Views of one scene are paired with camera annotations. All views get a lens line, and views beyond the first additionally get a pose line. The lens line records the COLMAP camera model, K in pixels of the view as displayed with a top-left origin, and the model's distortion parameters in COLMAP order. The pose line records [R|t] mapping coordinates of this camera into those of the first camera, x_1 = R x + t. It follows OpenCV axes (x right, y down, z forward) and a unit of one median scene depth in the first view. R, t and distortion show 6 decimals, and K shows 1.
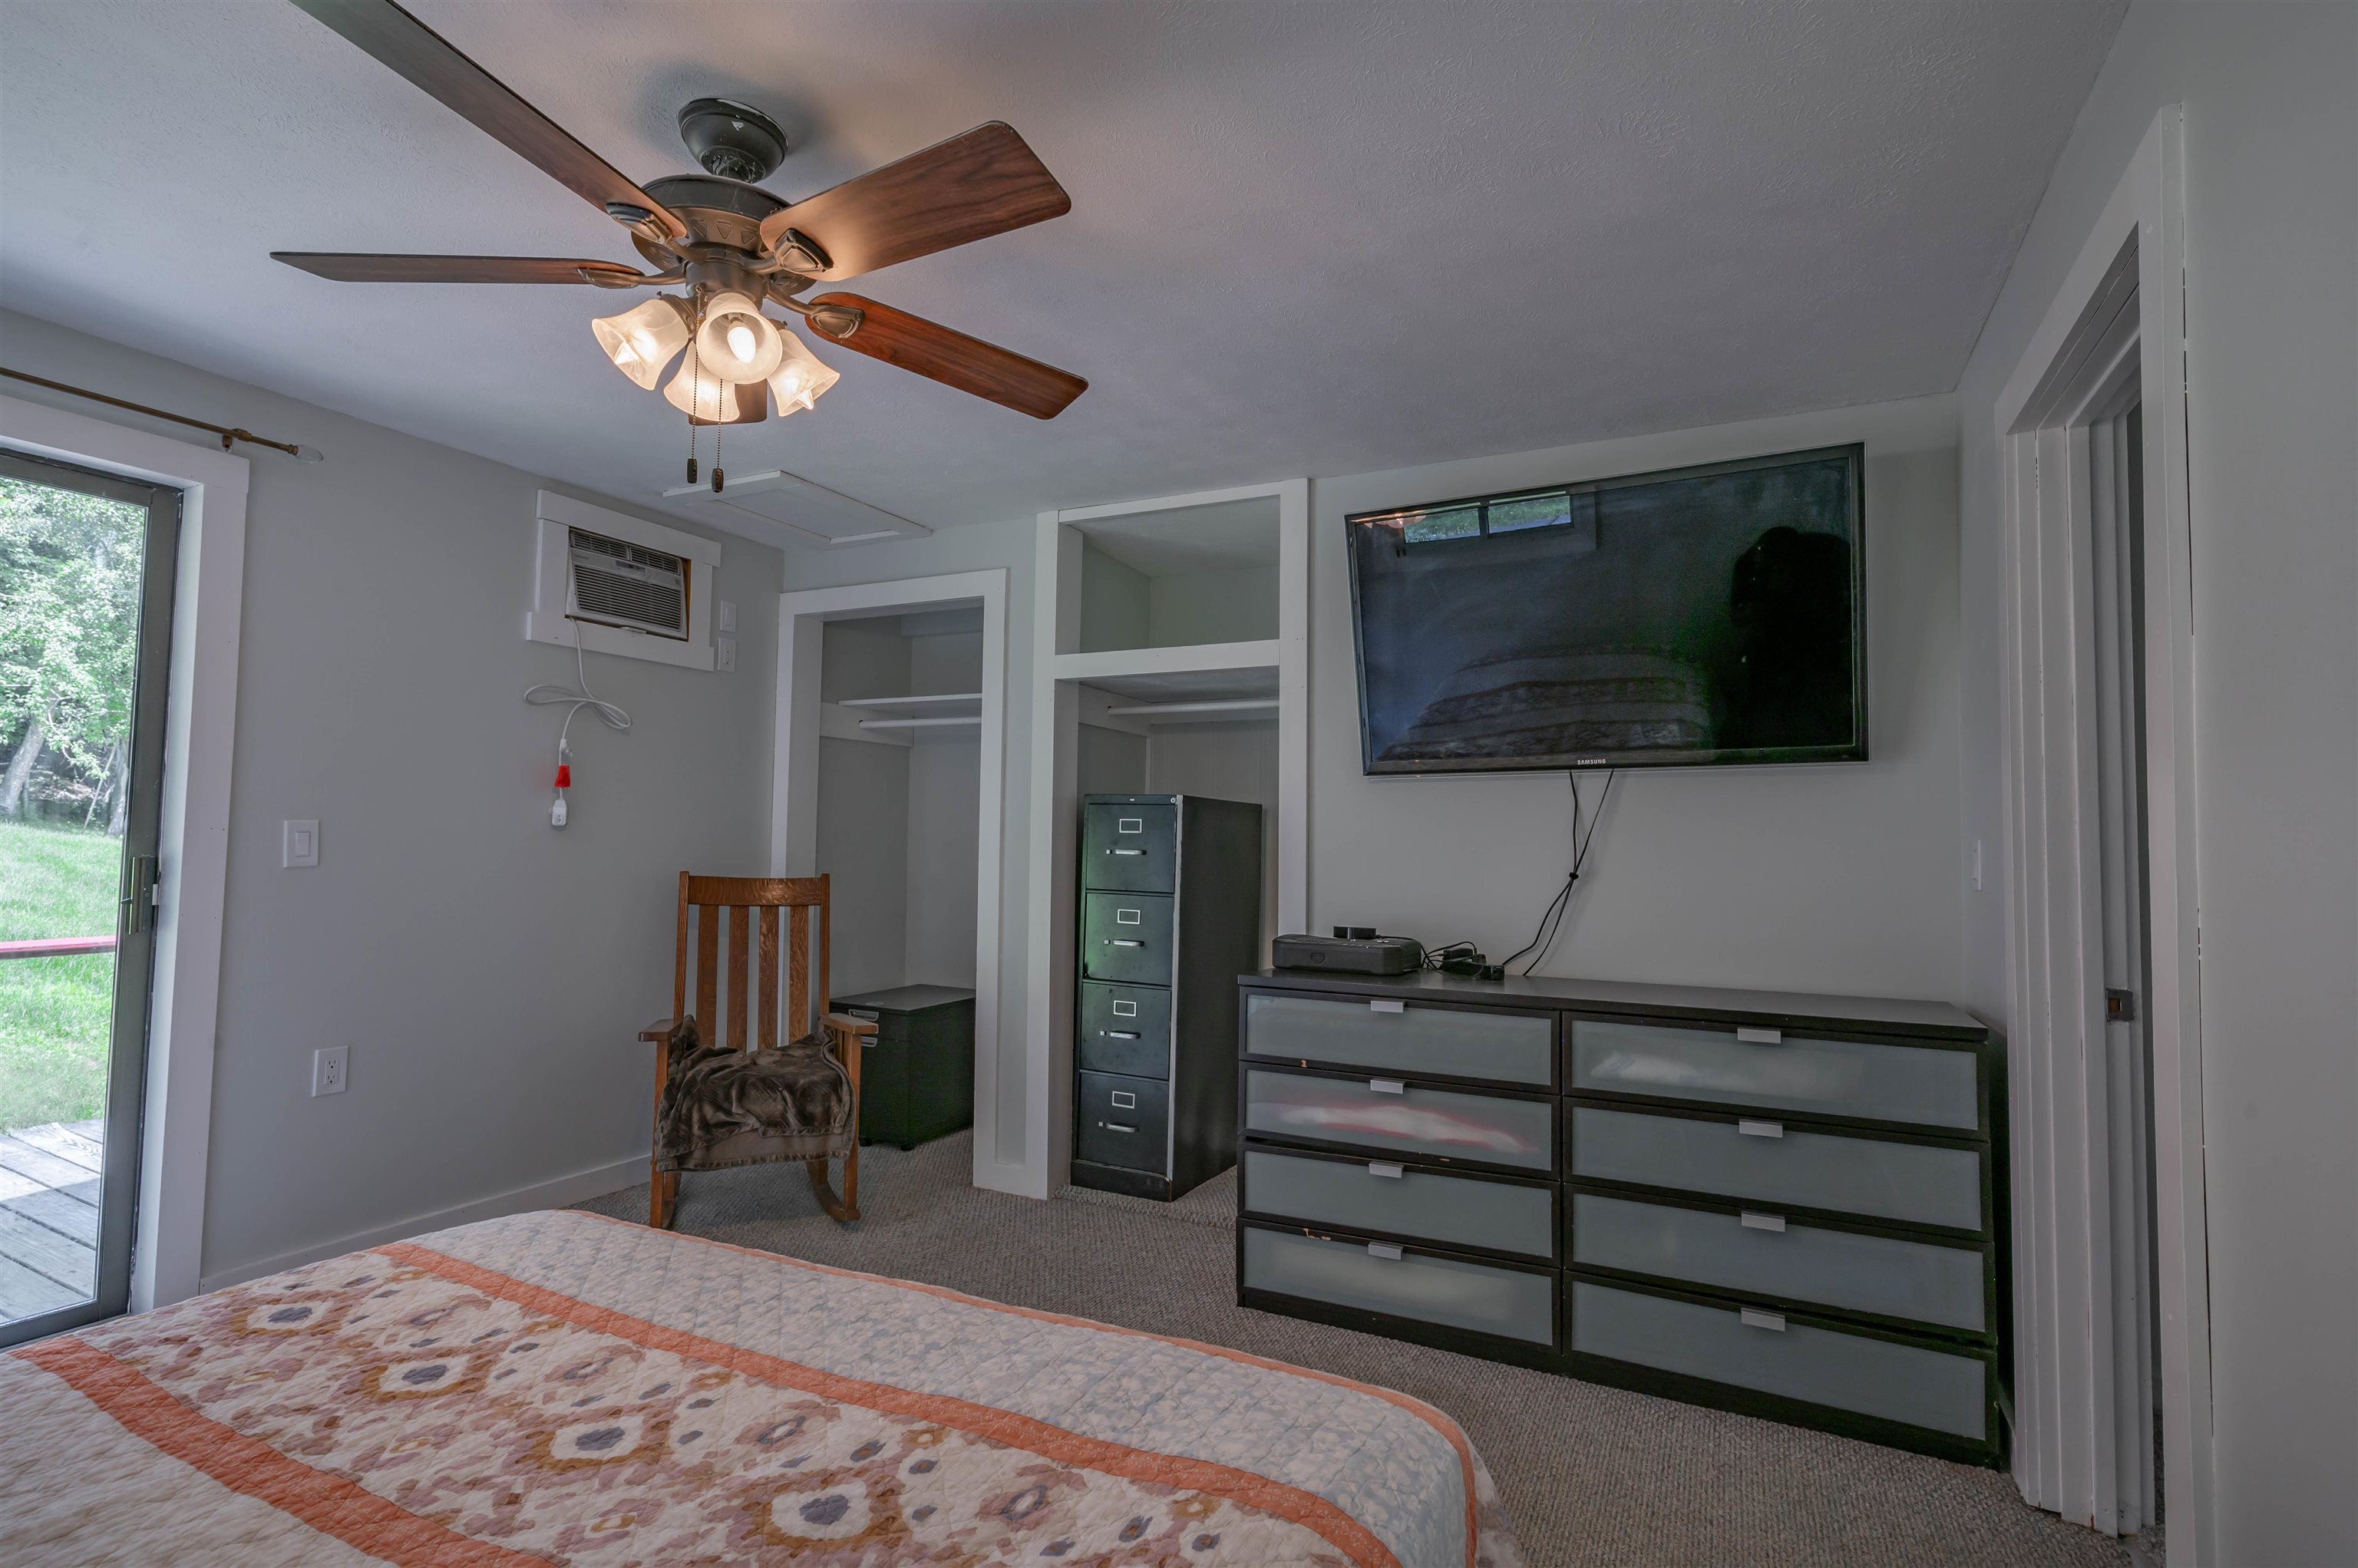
lens RADIAL K [[1108.3, 0, 1184.0], [0, 1108.3, 788.1], [0, 0, 1]] dist [-0.000420, 0.000398]
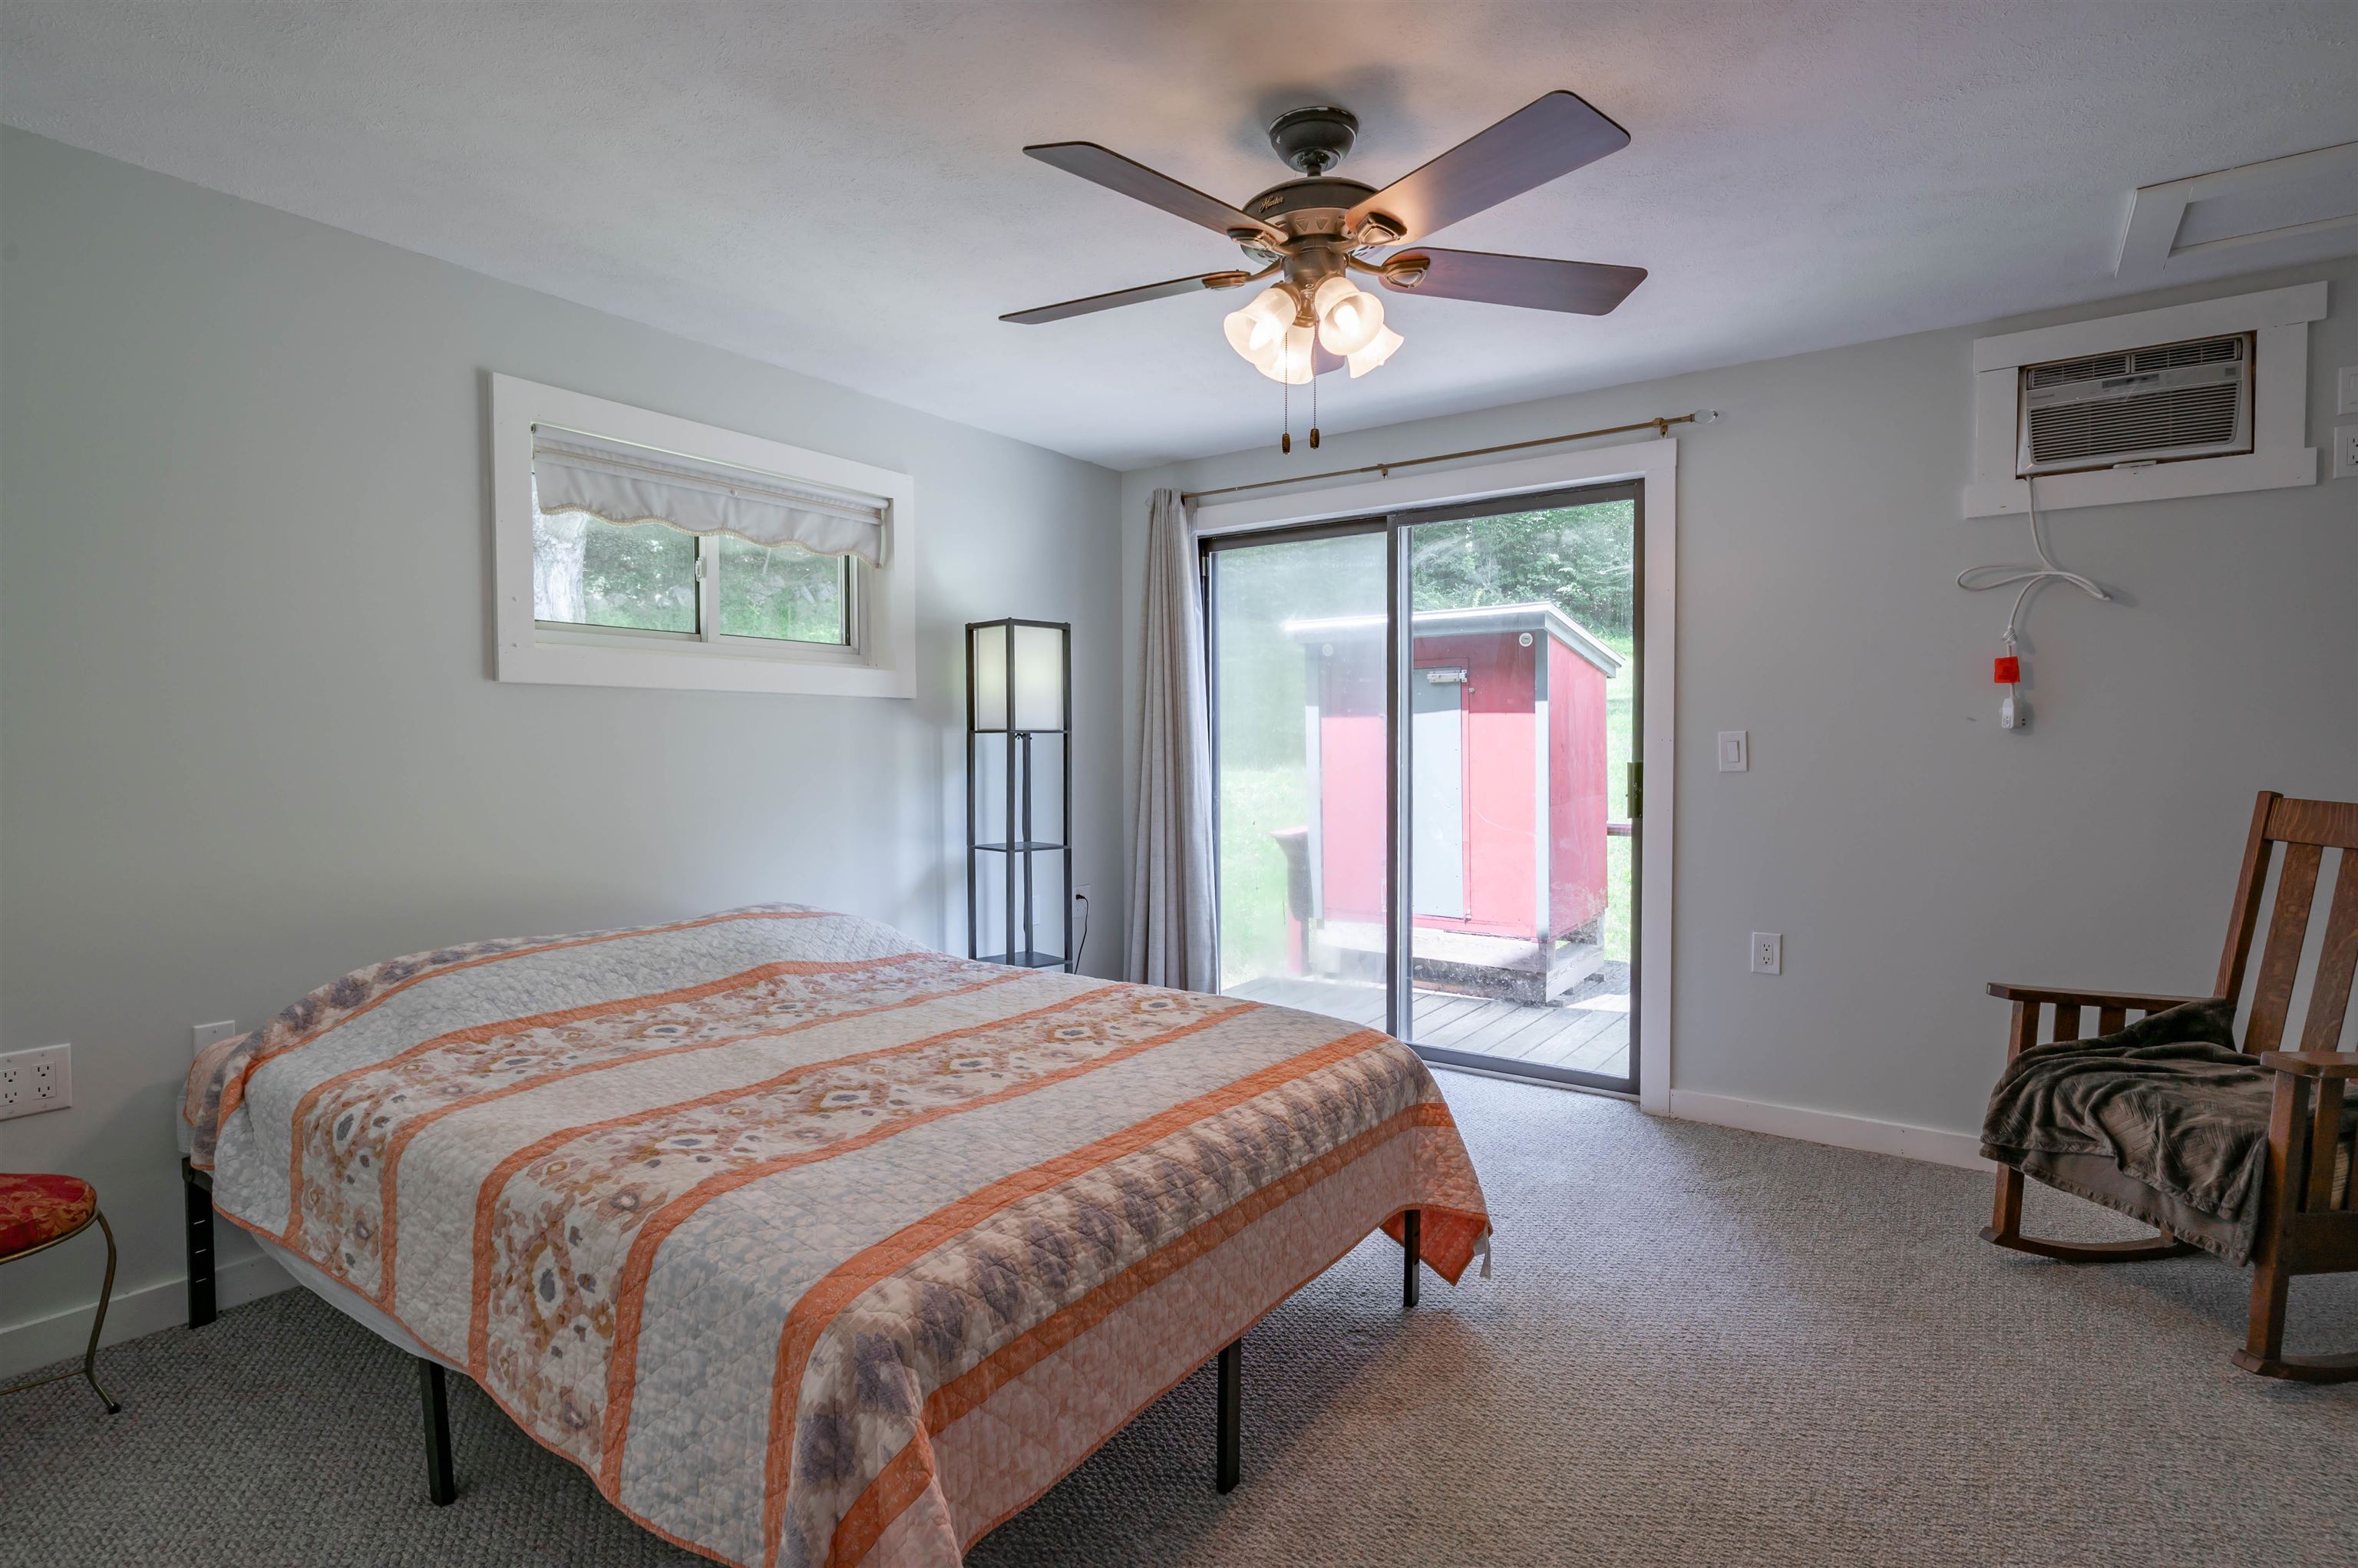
lens RADIAL K [[1165.2, 0, 1173.7], [0, 1165.2, 780.2], [0, 0, 1]] dist [-0.004371, -0.000307]
pose [[-0.145102, 0.015309, -0.989298, 0.827261], [0.051439, 0.998645, 0.007909, 0.068019], [0.988079, -0.049741, -0.145693, 1.001979]]
